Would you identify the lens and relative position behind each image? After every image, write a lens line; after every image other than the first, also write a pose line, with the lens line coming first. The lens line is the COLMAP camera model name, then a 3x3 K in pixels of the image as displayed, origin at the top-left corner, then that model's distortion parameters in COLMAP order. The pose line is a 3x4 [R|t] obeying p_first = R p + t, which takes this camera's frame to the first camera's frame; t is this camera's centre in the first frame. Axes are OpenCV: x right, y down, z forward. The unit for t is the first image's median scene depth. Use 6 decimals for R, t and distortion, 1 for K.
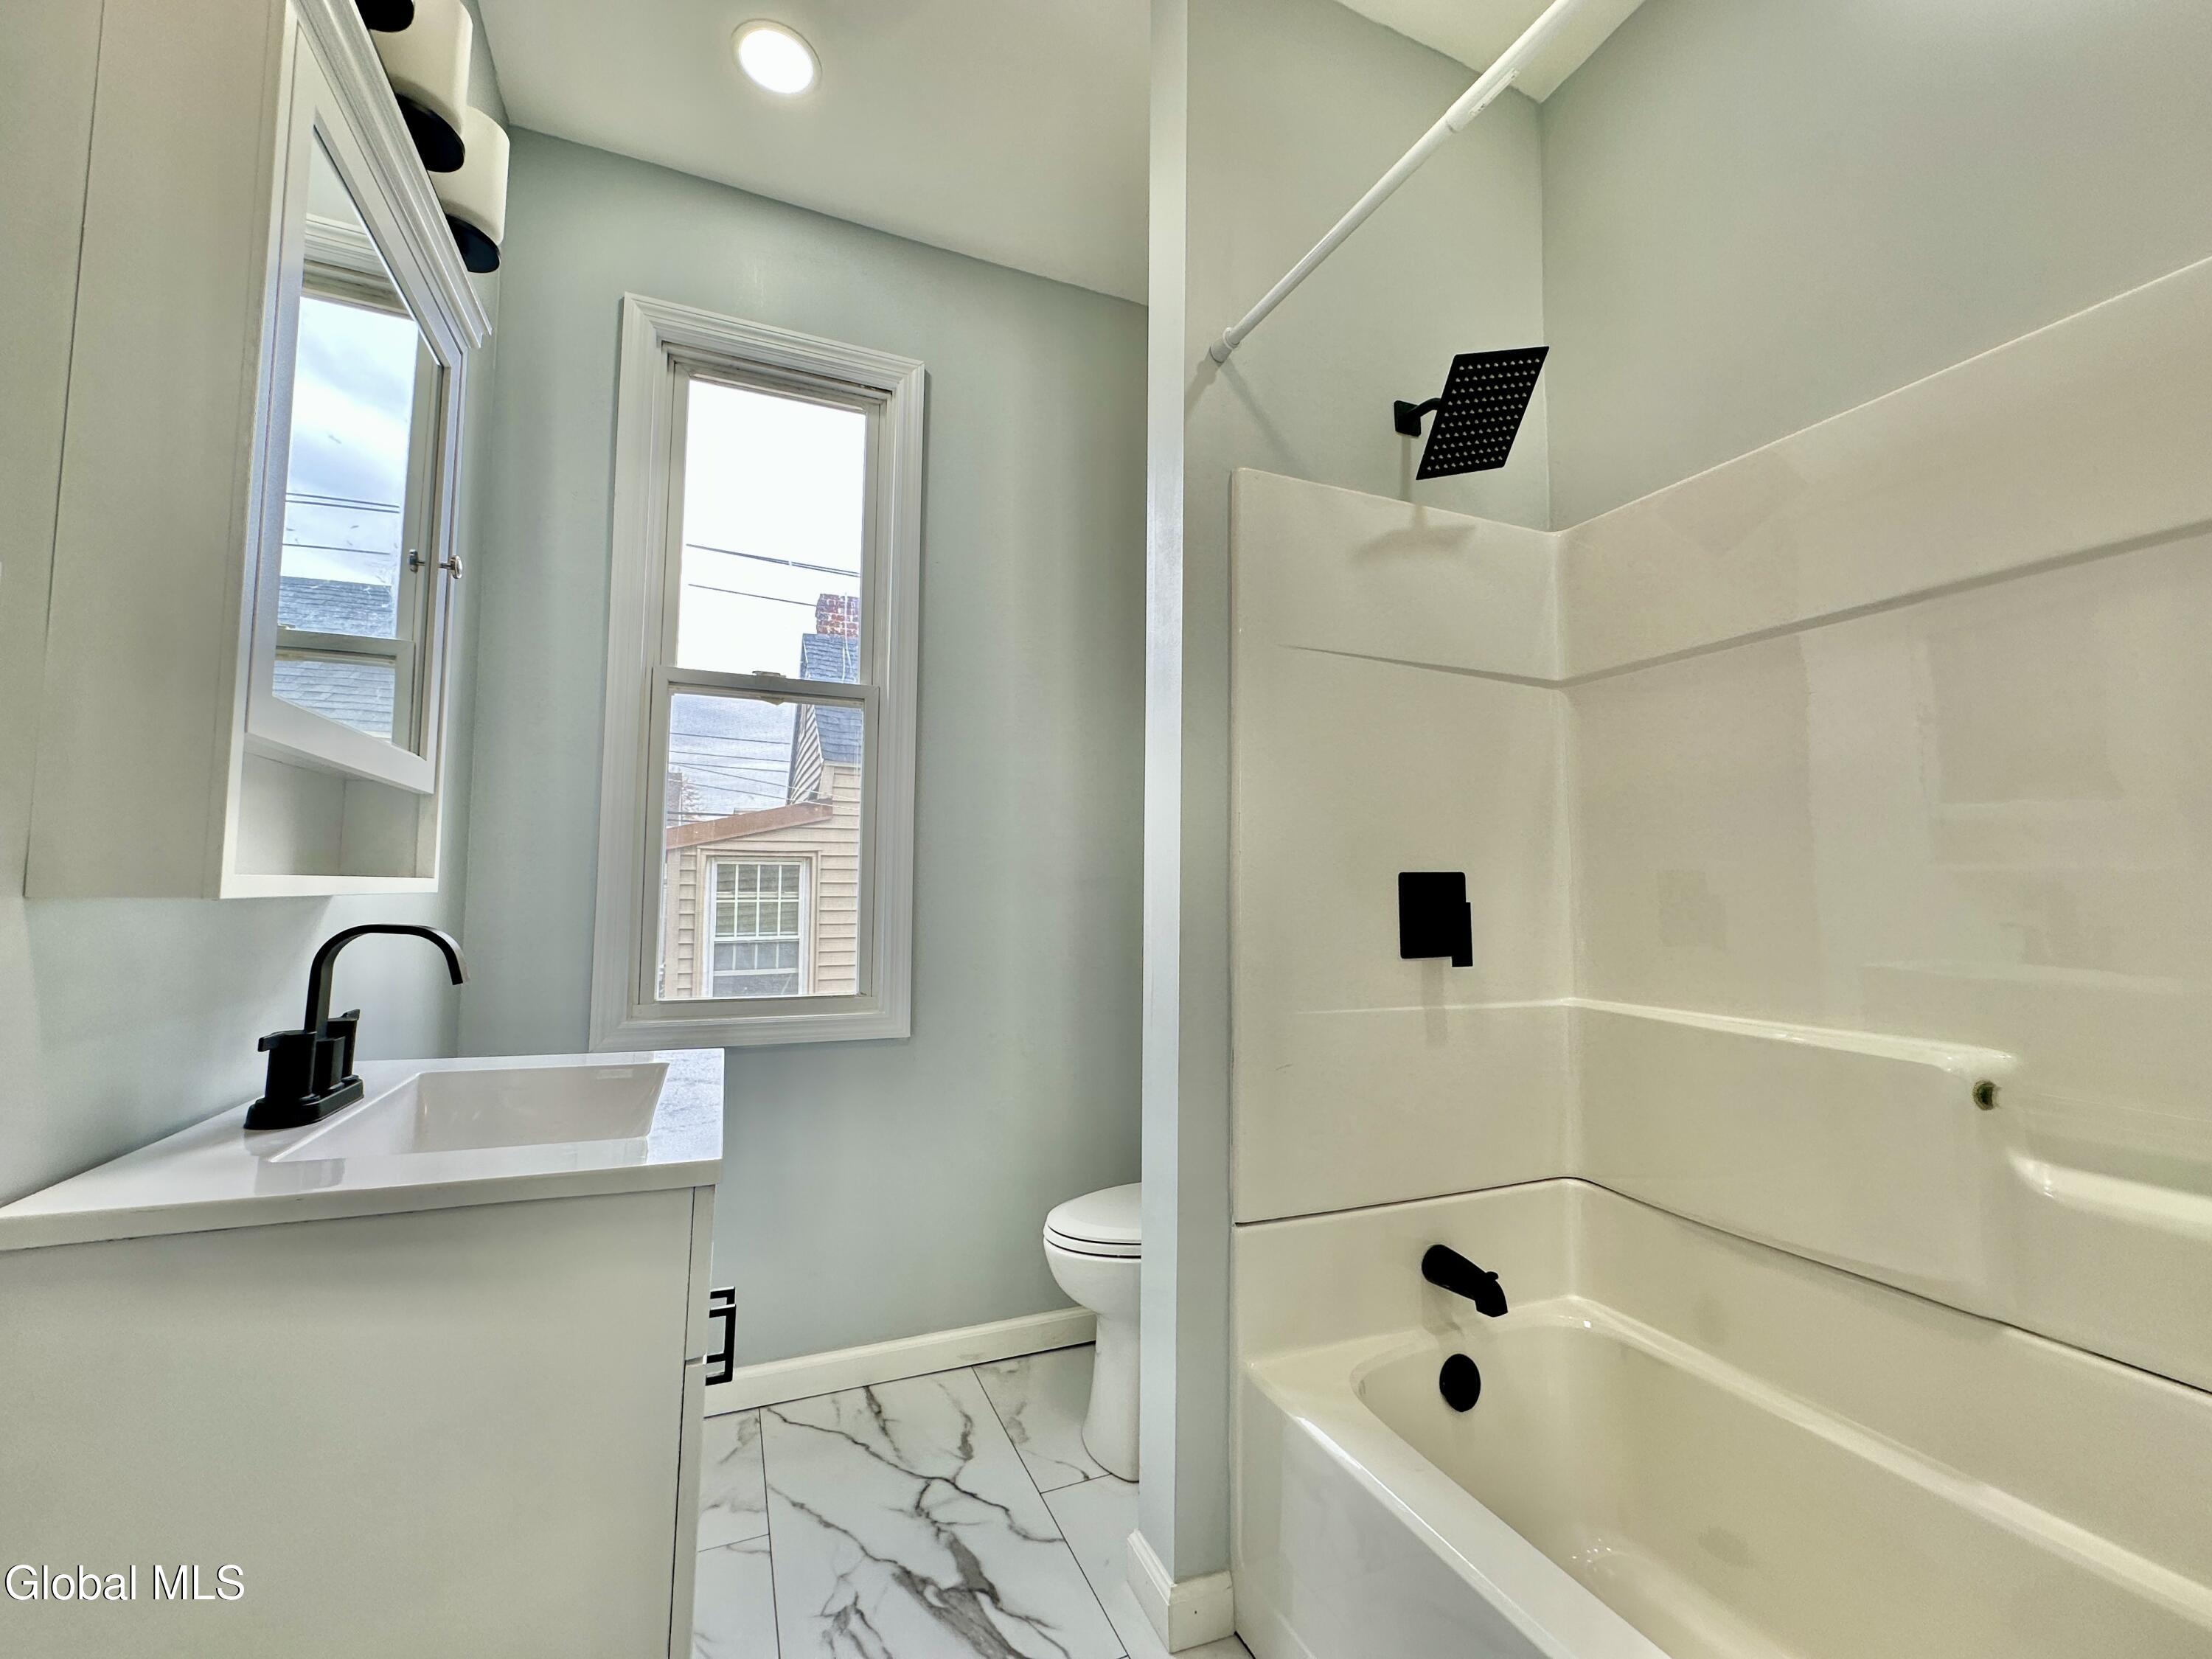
lens RADIAL K [[881.5, 0, 1108.9], [0, 881.5, 826.2], [0, 0, 1]] dist [-0.003217, 0.000855]
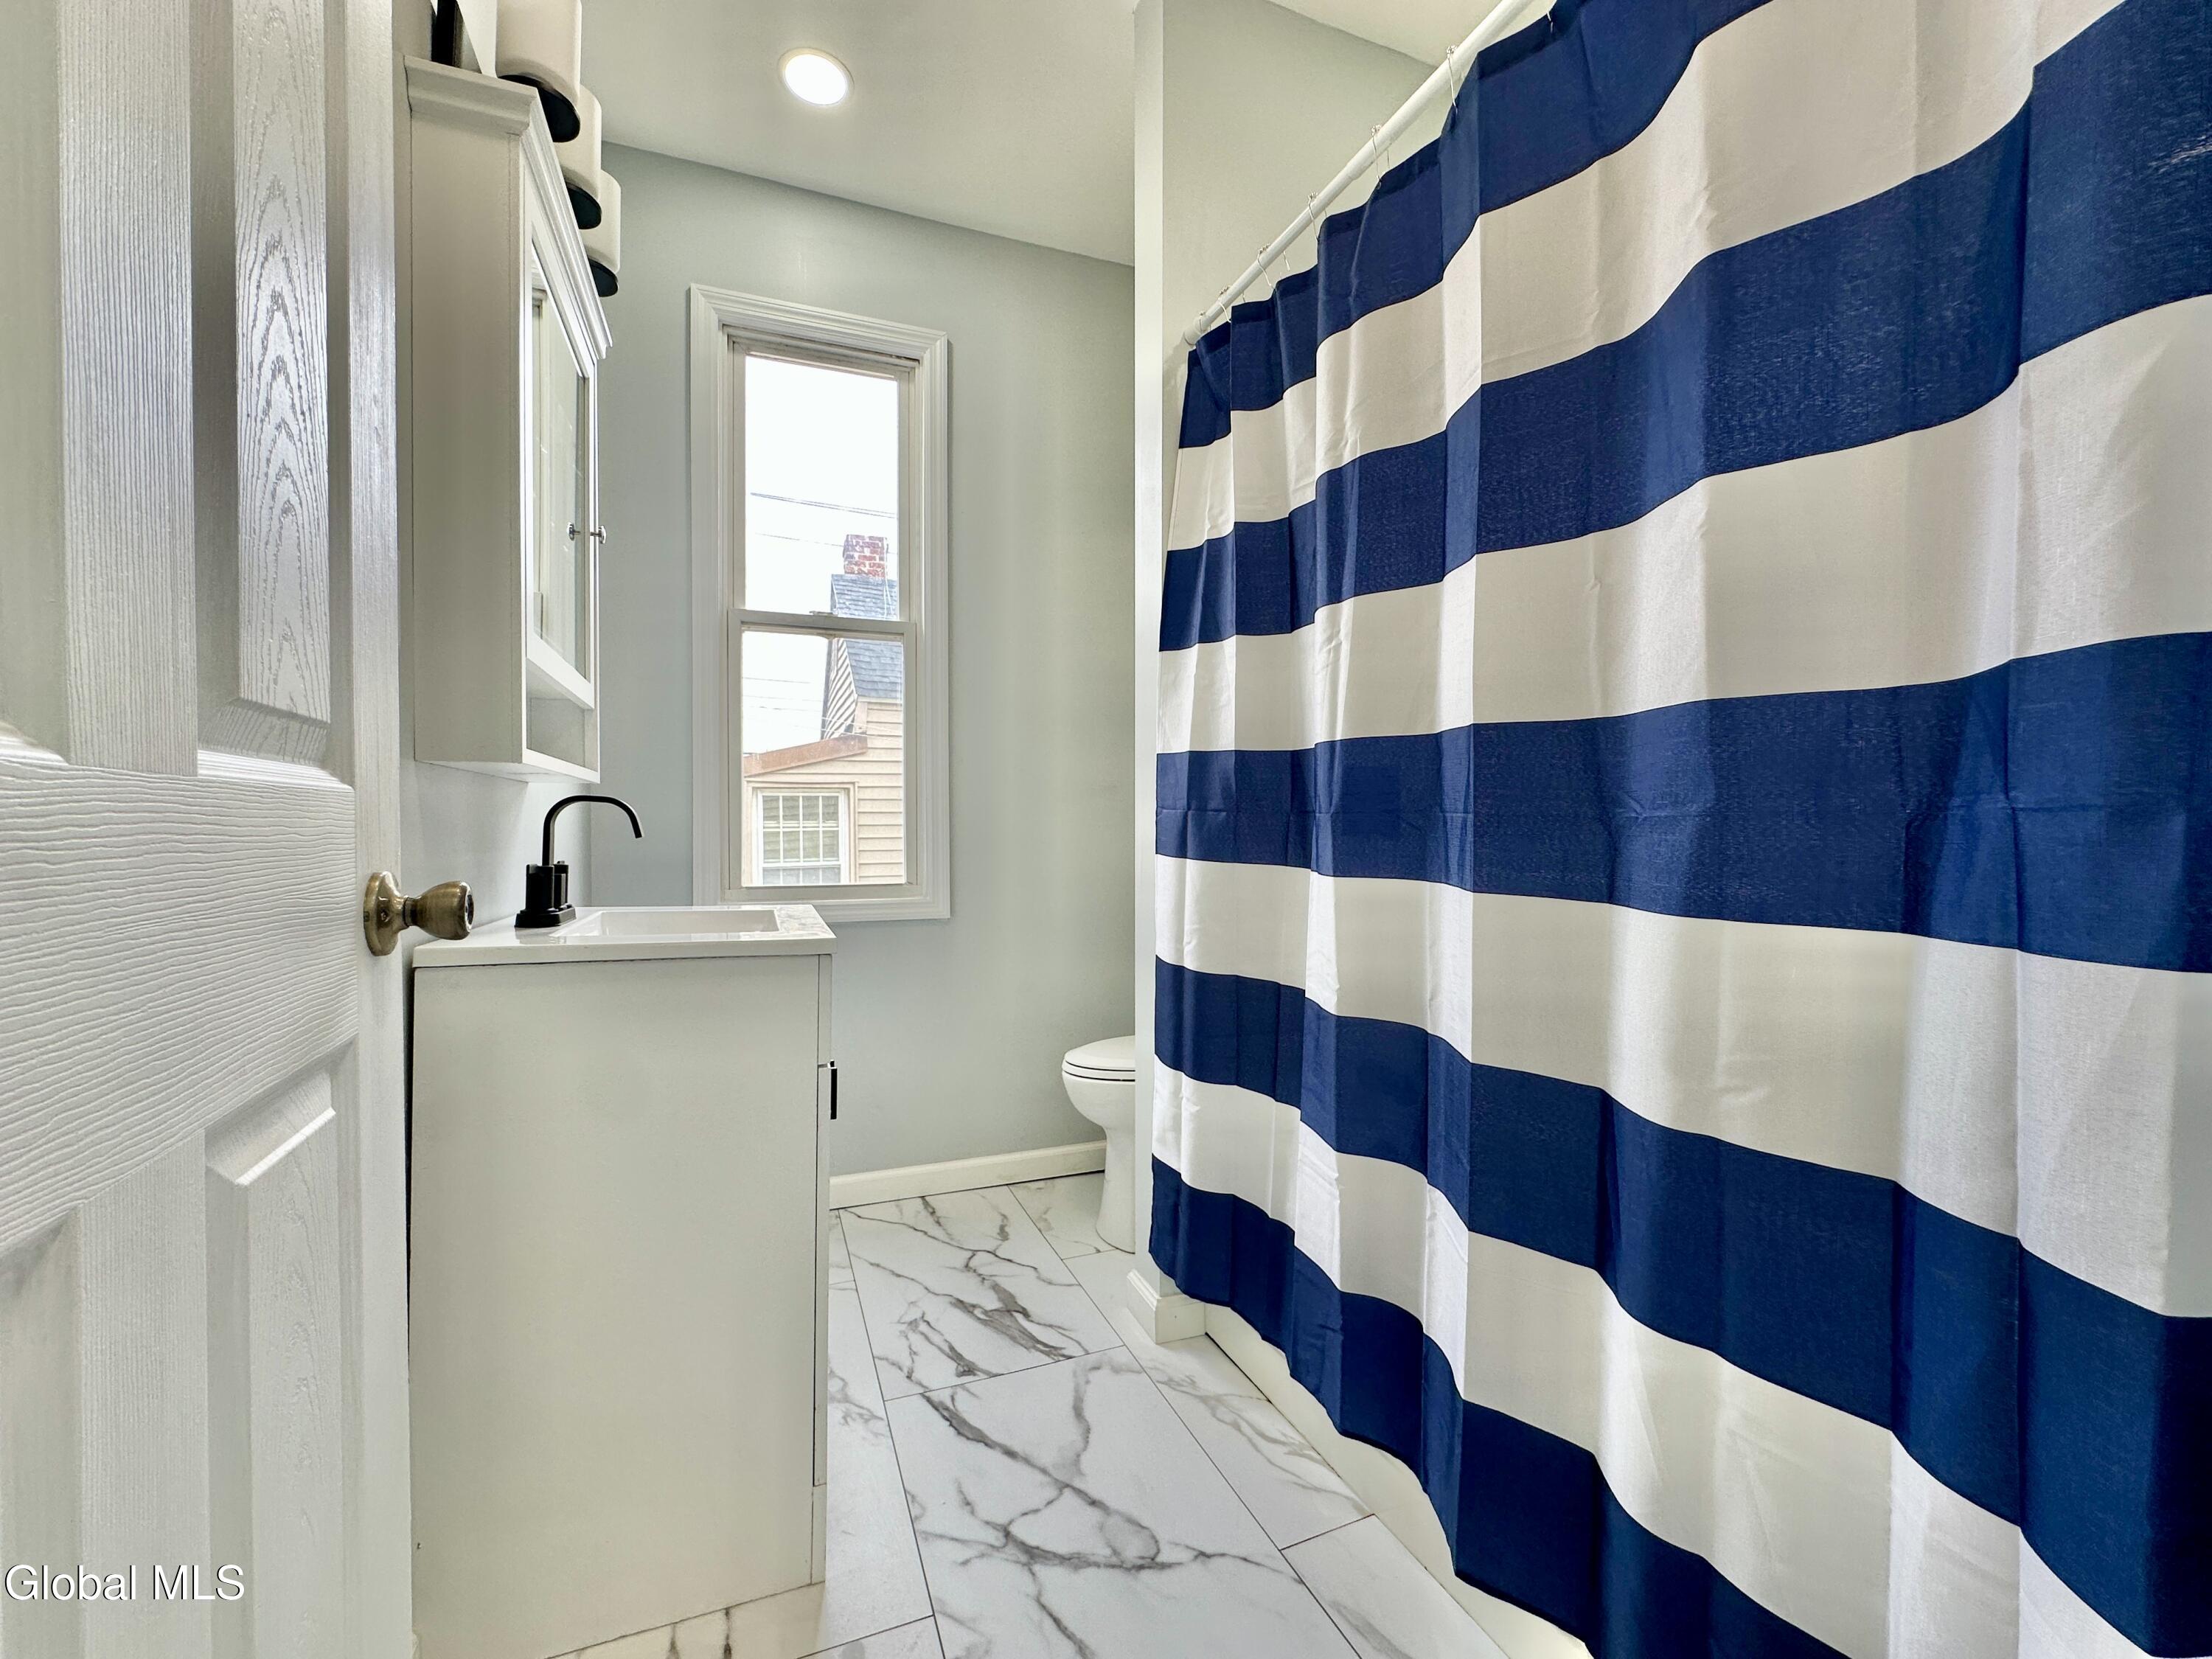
lens RADIAL K [[881.5, 0, 1100.8], [0, 881.5, 832.7], [0, 0, 1]] dist [-0.003217, 0.000855]
pose [[0.999178, -0.009679, -0.039368, 0.029350], [0.012723, 0.996886, 0.077826, 0.033510], [0.038492, -0.078263, 0.996189, -0.186398]]
